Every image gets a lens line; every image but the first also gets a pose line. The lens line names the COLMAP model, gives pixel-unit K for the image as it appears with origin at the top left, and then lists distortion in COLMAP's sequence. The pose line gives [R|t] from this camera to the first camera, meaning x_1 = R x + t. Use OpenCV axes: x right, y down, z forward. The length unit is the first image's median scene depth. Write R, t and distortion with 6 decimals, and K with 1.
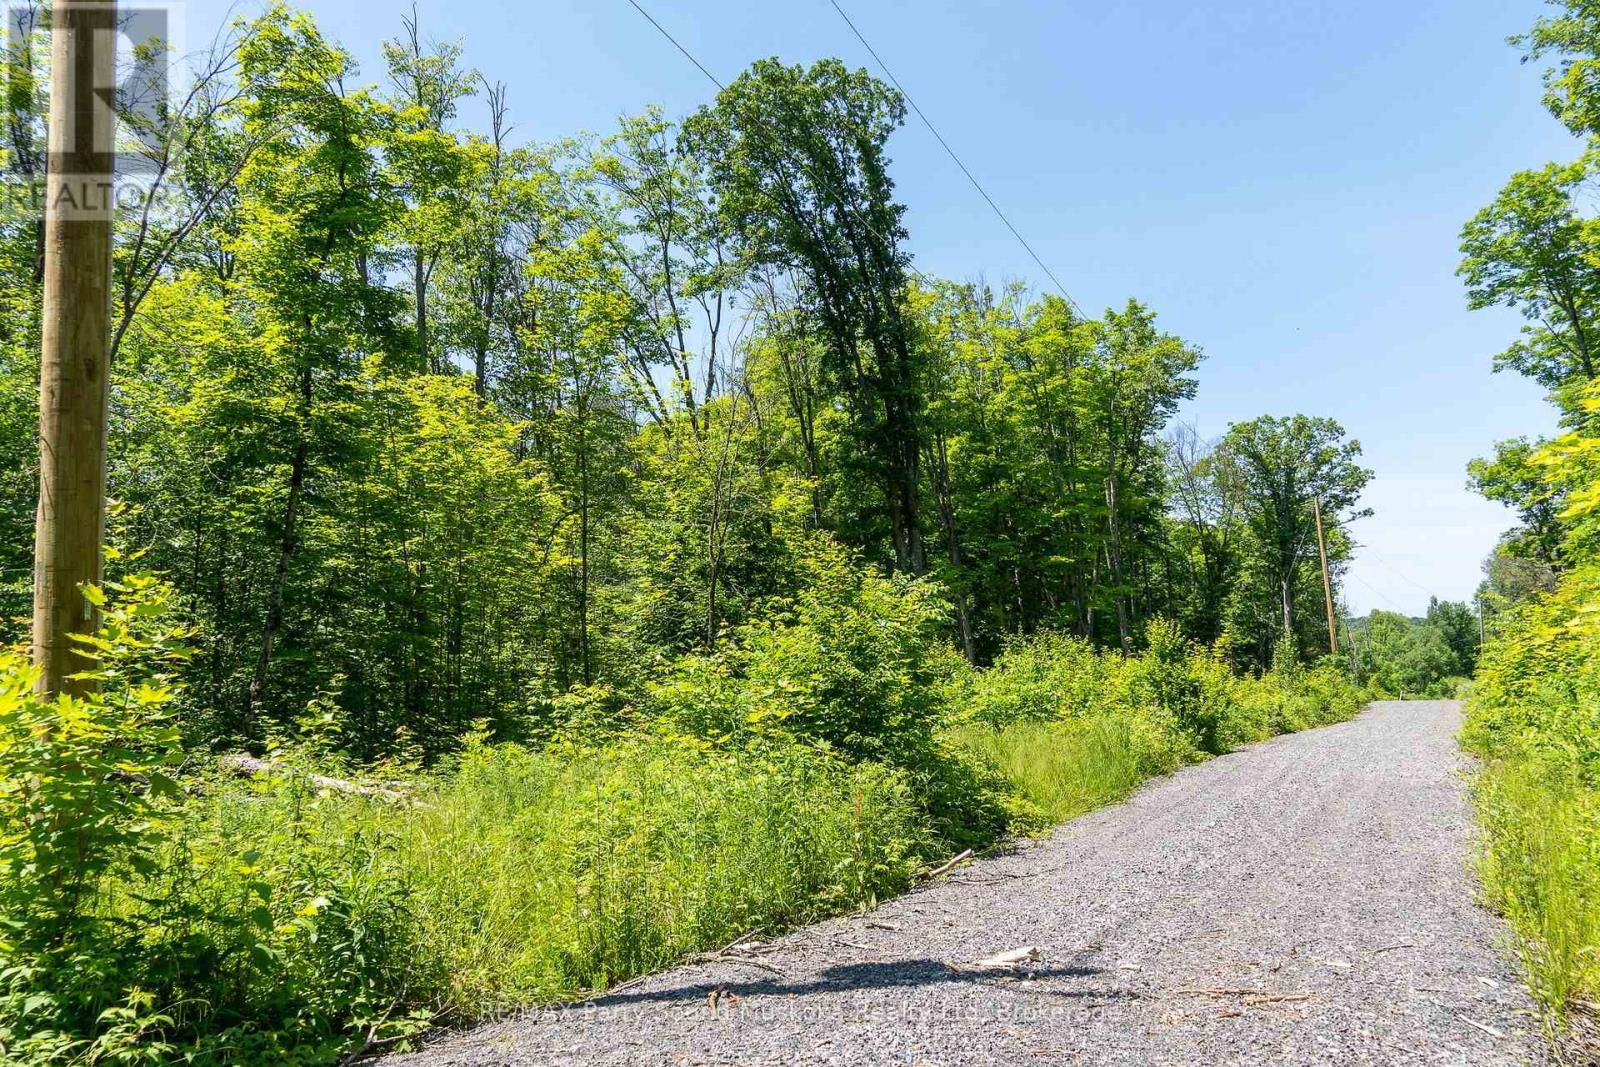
lens RADIAL K [[1206.2, 0, 802.4], [0, 1206.2, 526.6], [0, 0, 1]] dist [-0.003214, -0.008033]
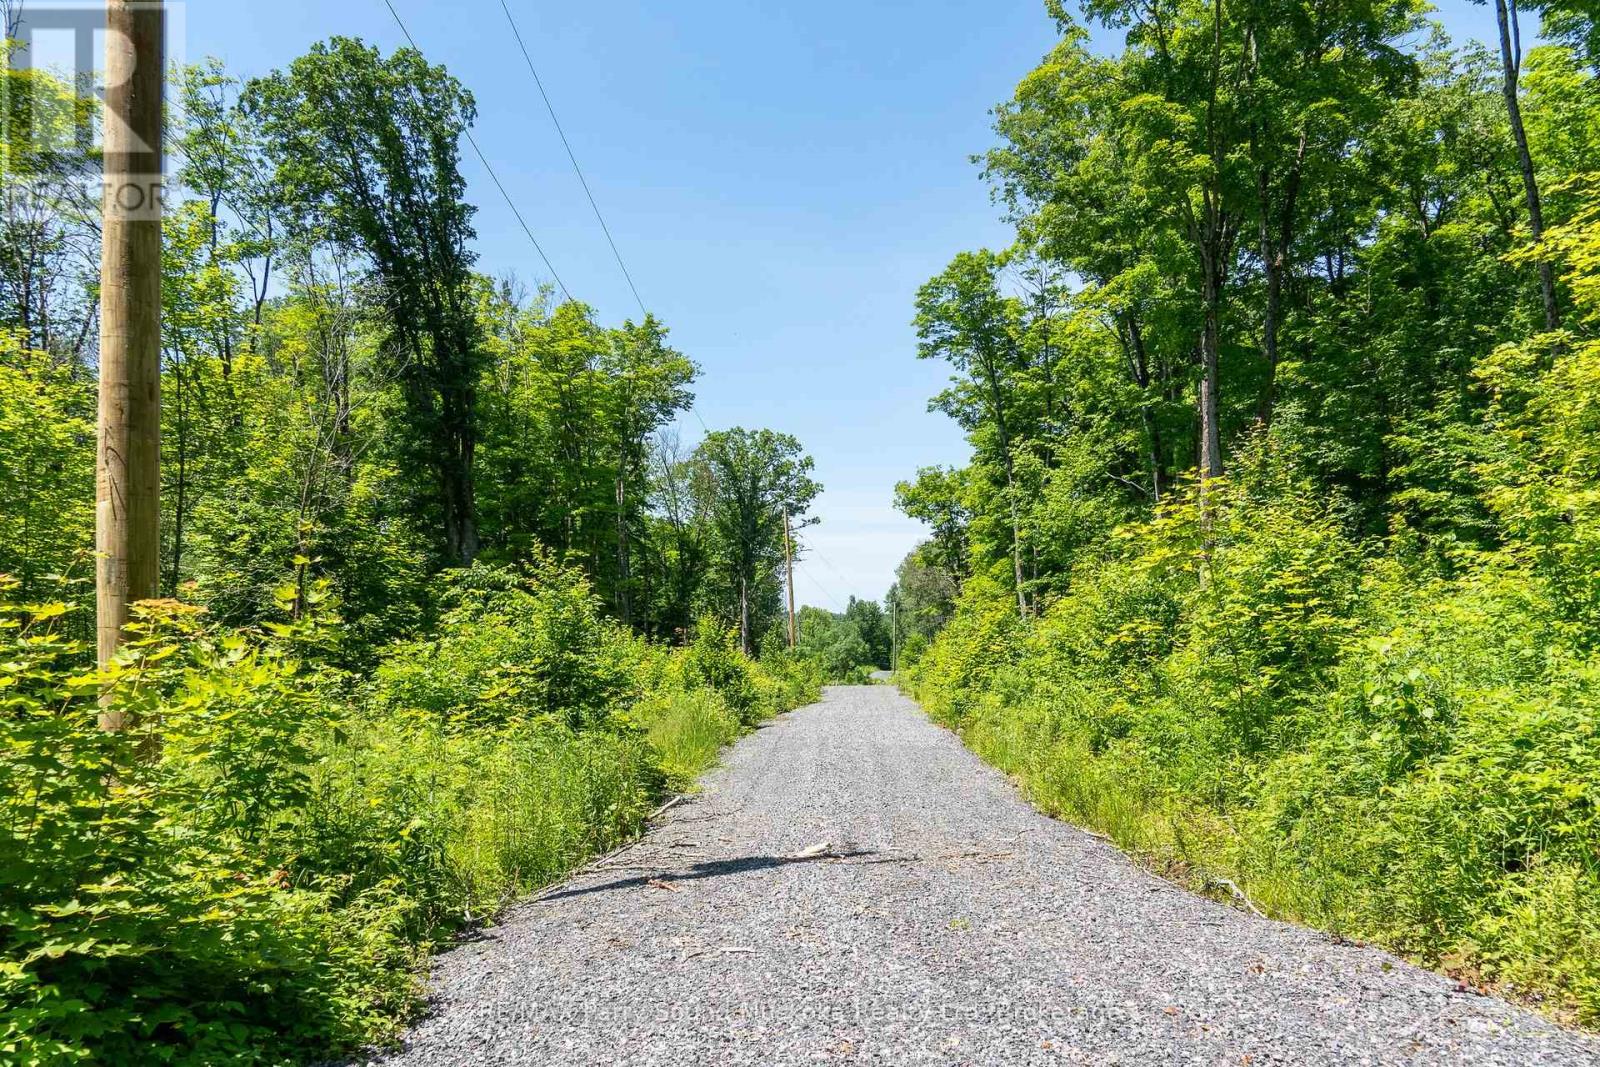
lens RADIAL K [[1206.2, 0, 802.4], [0, 1206.2, 526.6], [0, 0, 1]] dist [-0.003214, -0.008033]
pose [[0.900697, 0.055467, 0.430892, -0.051214], [-0.060061, 0.998190, -0.002946, -0.003412], [-0.430276, -0.023226, 0.902399, -0.032649]]
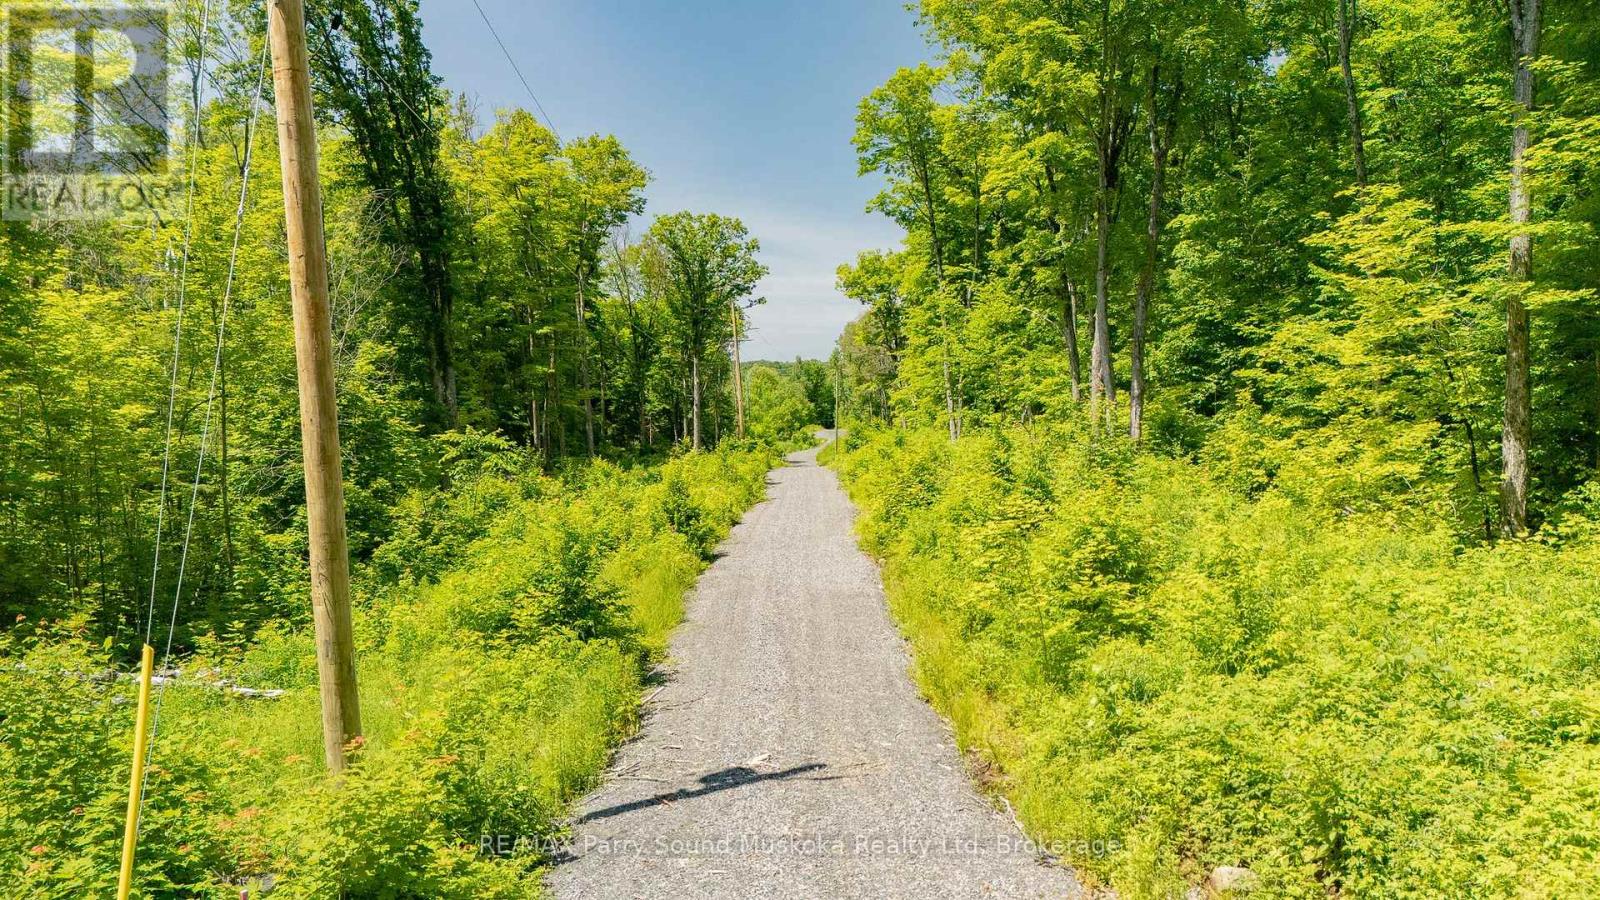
lens RADIAL K [[1172.0, 0, 800.0], [0, 1172.0, 450.0], [0, 0, 1]] dist [0.076600, -0.072959]
pose [[0.881733, -0.020119, 0.471319, -0.081318], [-0.053606, 0.988346, 0.142474, -0.054838], [-0.468692, -0.150889, 0.870379, -0.089764]]
